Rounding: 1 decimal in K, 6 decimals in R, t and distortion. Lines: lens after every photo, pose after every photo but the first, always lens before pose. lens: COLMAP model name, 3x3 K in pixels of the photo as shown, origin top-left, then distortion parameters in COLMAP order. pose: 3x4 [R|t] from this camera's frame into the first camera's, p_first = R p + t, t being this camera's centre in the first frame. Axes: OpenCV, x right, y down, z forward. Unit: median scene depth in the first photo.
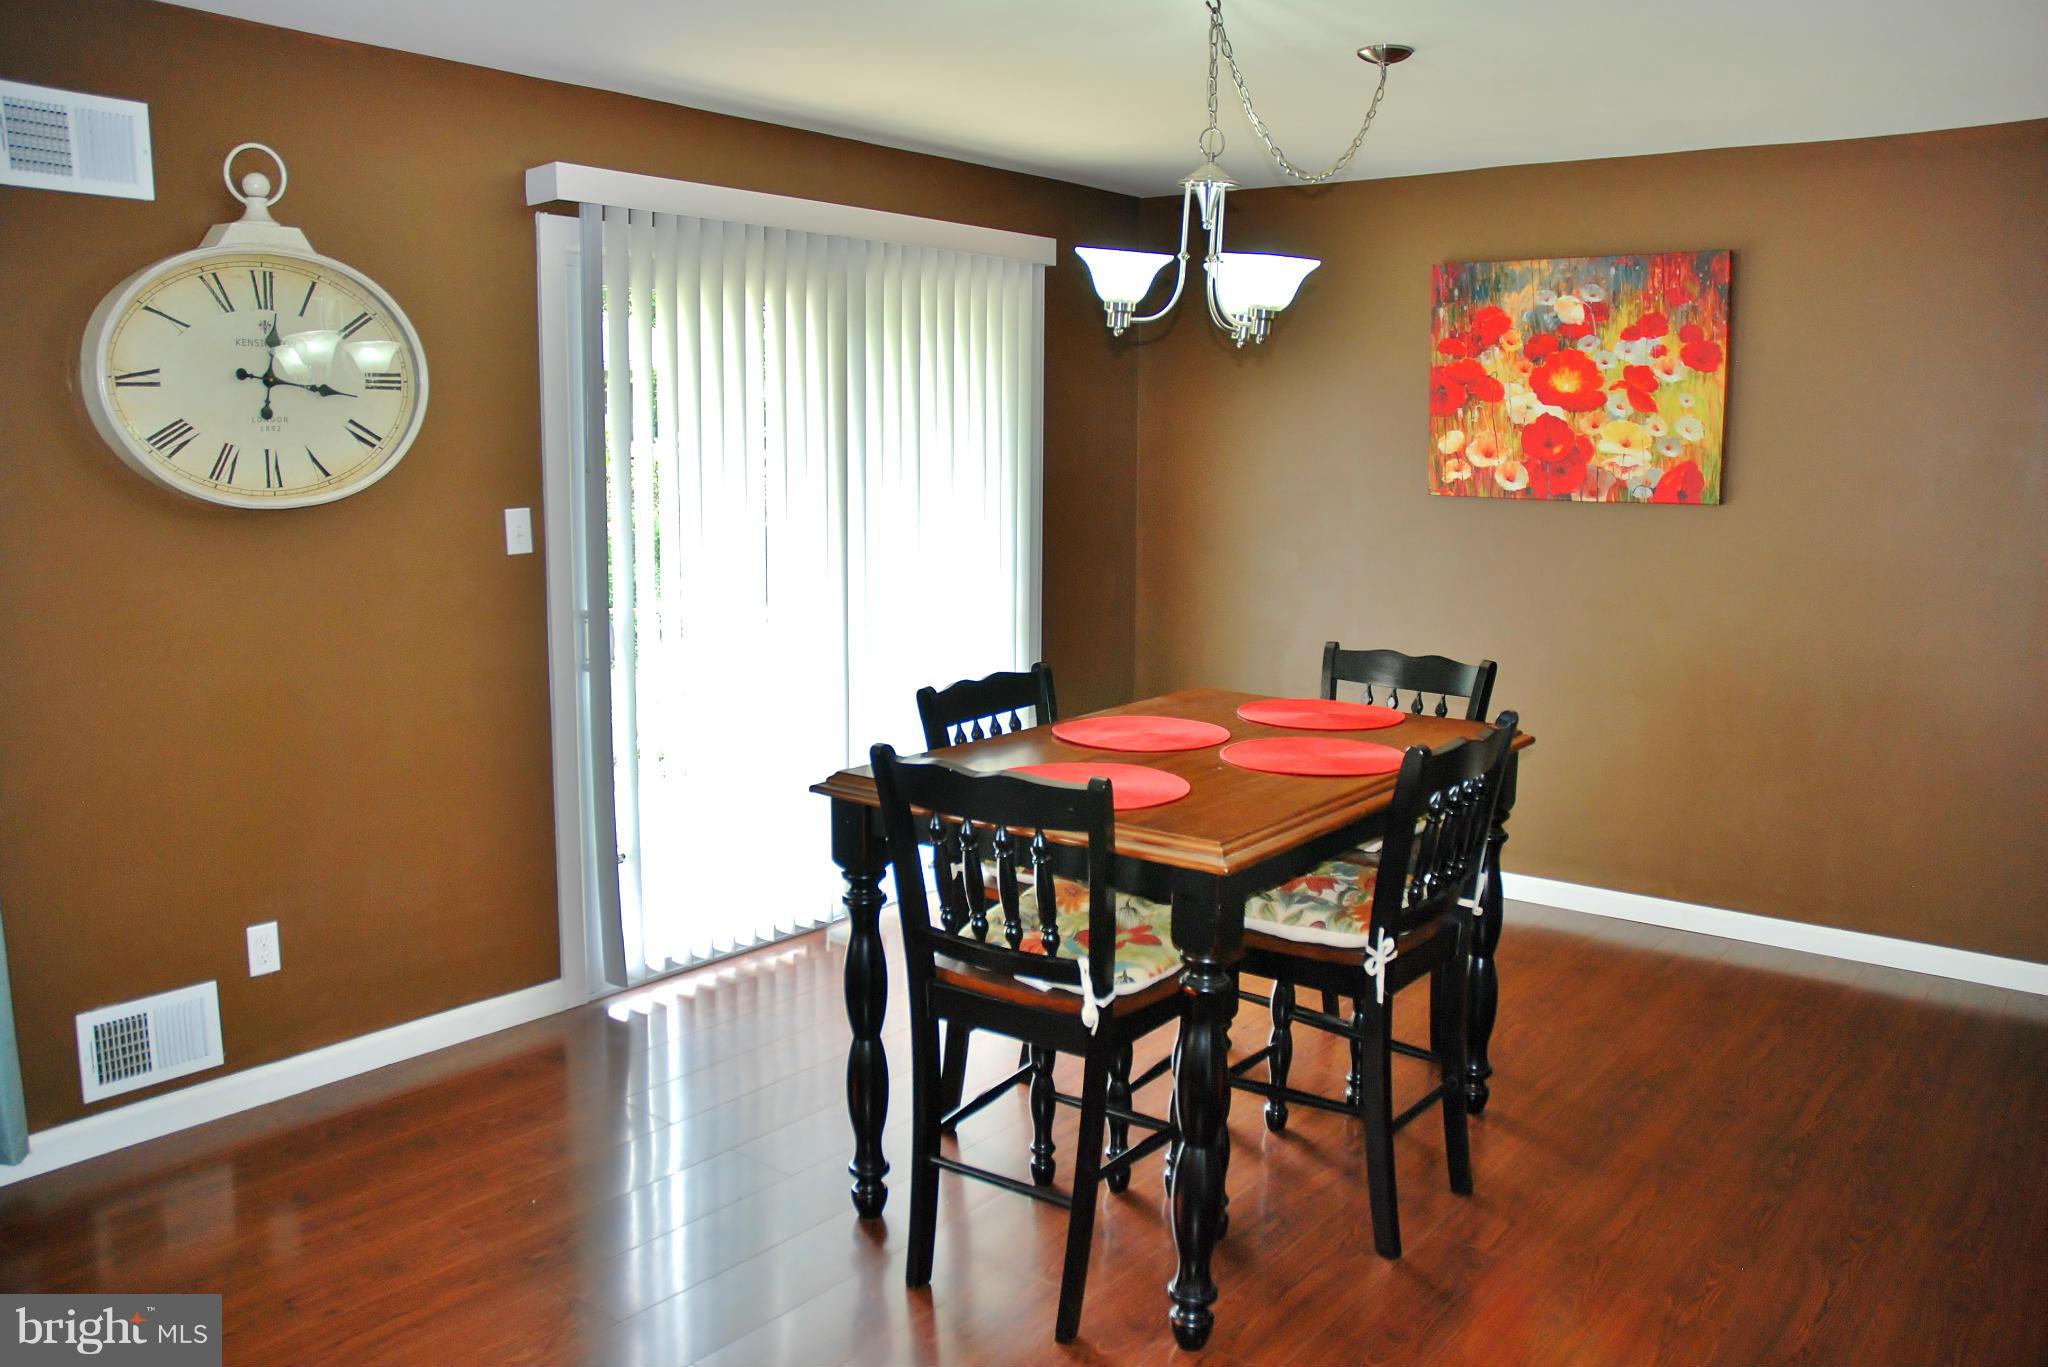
lens RADIAL K [[1567.1, 0, 1024.0], [0, 1567.1, 683.5], [0, 0, 1]] dist [-0.051375, -0.003445]
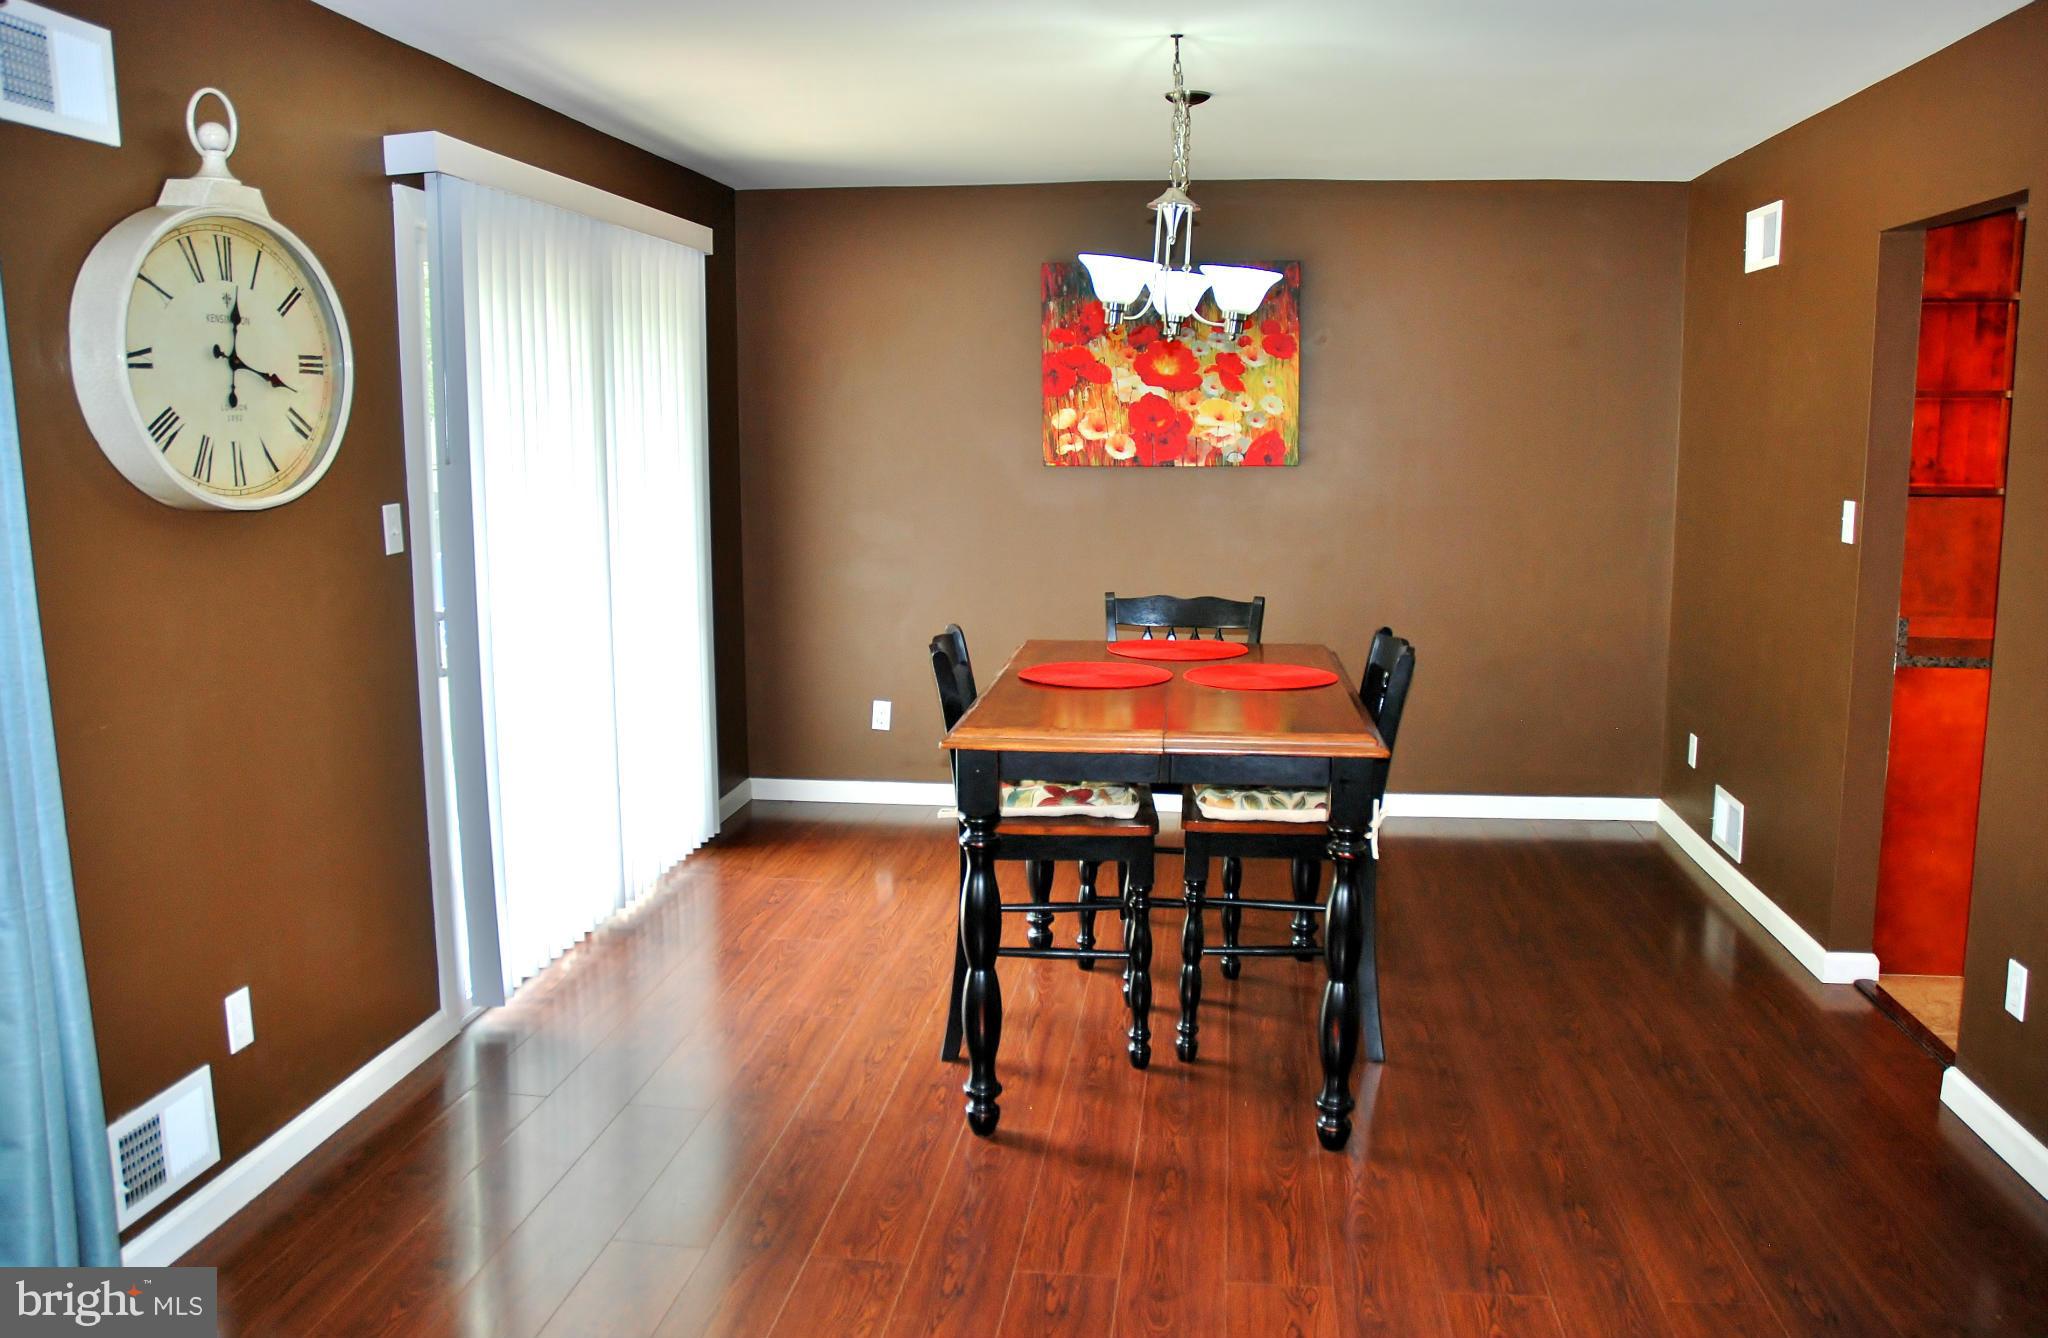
lens RADIAL K [[1642.7, 0, 1024.0], [0, 1642.7, 669.0], [0, 0, 1]] dist [-0.024322, 0.006114]
pose [[0.850659, -0.091299, 0.517729, -0.504777], [0.093120, 0.995400, 0.022532, -0.002847], [-0.517405, 0.029043, 0.855248, -0.011322]]
